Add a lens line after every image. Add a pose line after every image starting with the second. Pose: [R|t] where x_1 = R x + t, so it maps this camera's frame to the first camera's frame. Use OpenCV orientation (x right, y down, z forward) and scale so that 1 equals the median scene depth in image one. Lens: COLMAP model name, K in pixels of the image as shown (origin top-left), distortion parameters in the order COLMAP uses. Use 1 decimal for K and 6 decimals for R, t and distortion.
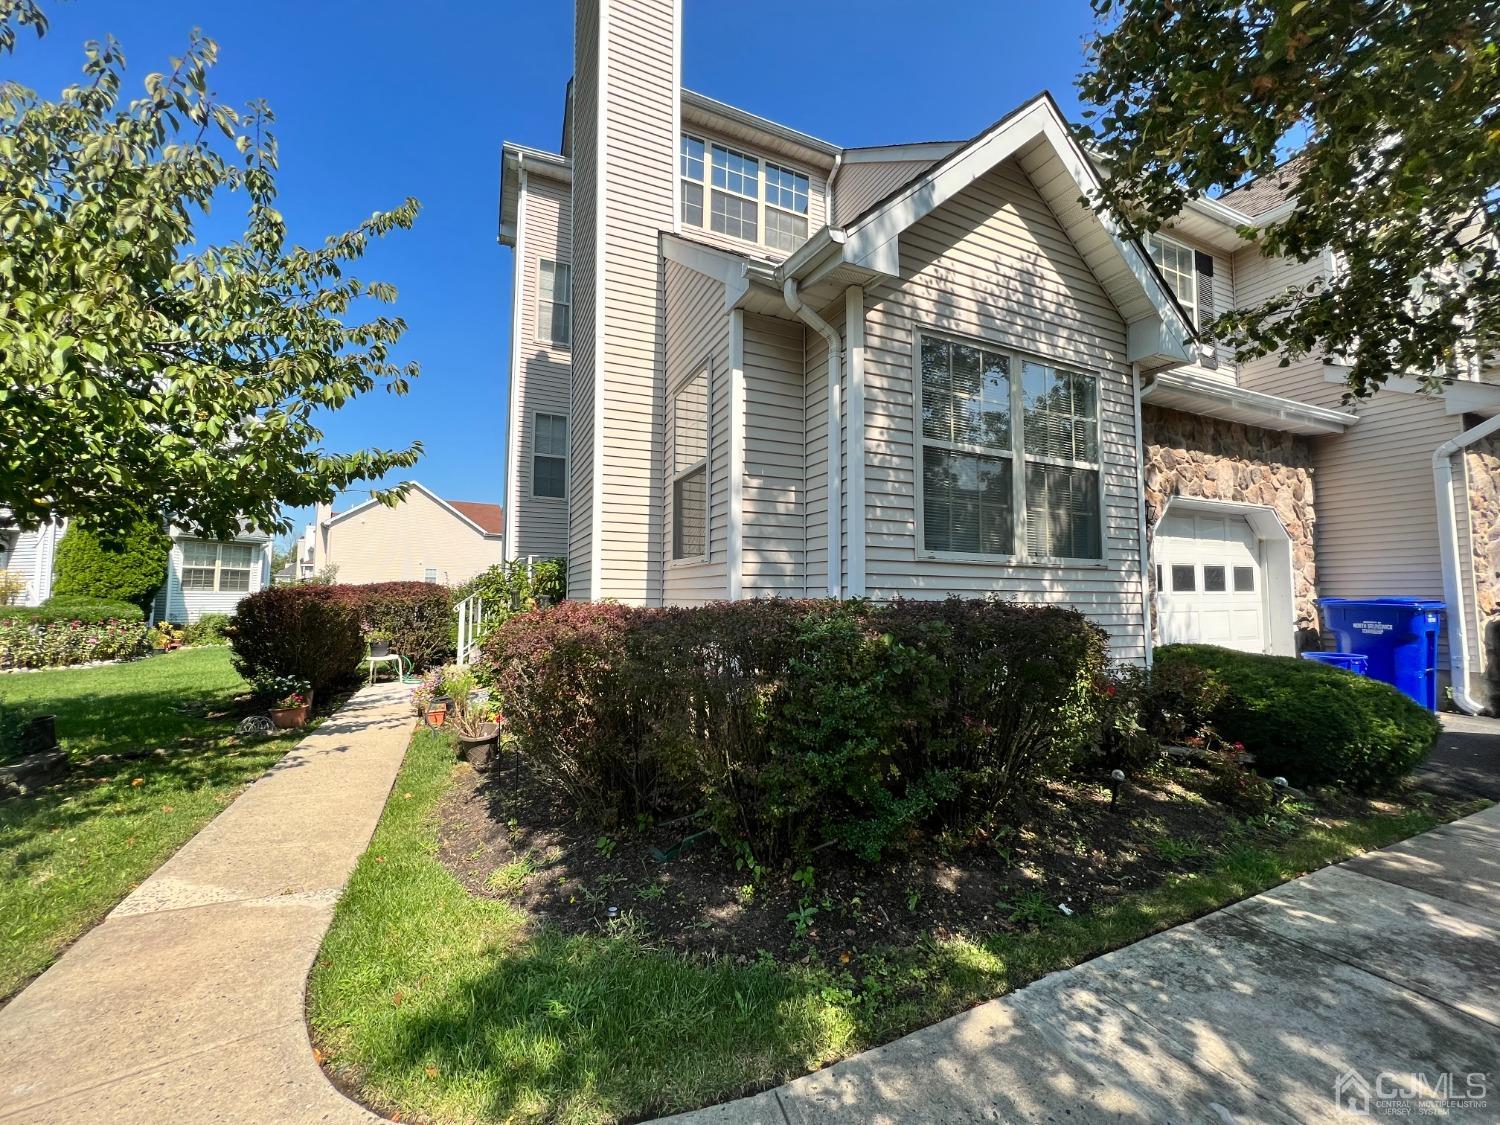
lens RADIAL K [[596.8, 0, 749.3], [0, 596.8, 557.2], [0, 0, 1]] dist [-0.000697, 0.000652]
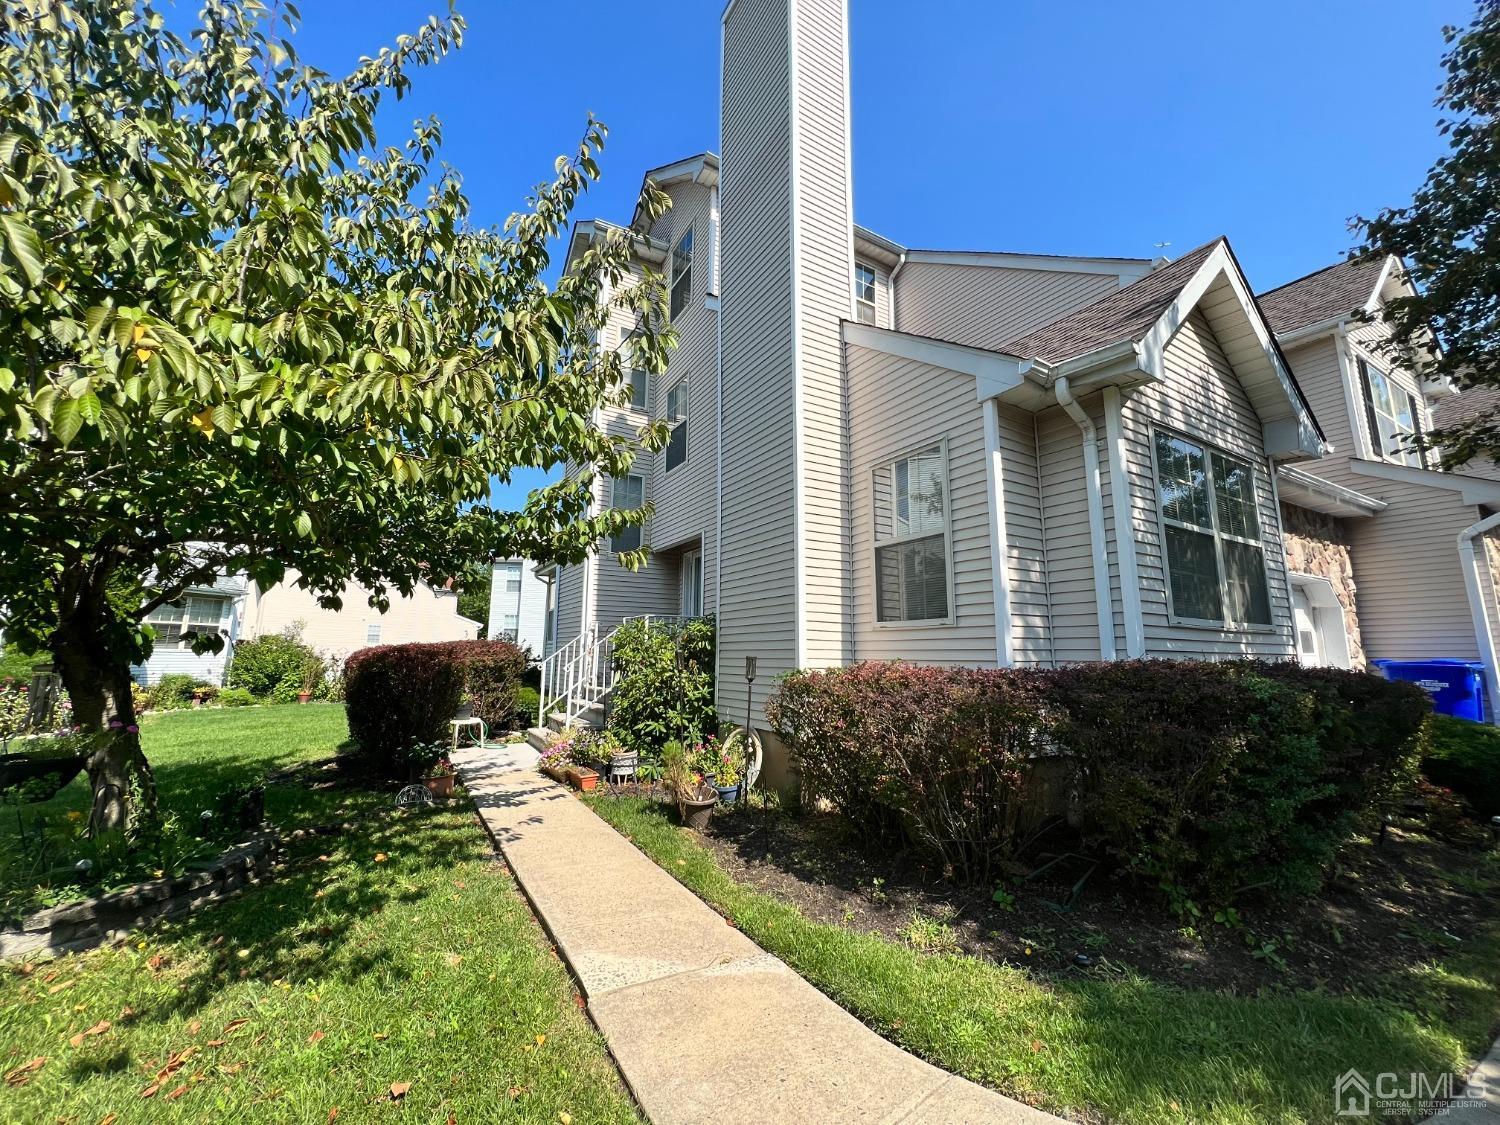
lens RADIAL K [[596.8, 0, 752.2], [0, 596.8, 558.0], [0, 0, 1]] dist [-0.000697, 0.000652]
pose [[0.993846, 0.019624, 0.109019, -0.535692], [-0.009088, 0.995310, -0.096310, -0.005349], [-0.110398, 0.094727, 0.989363, -0.030073]]
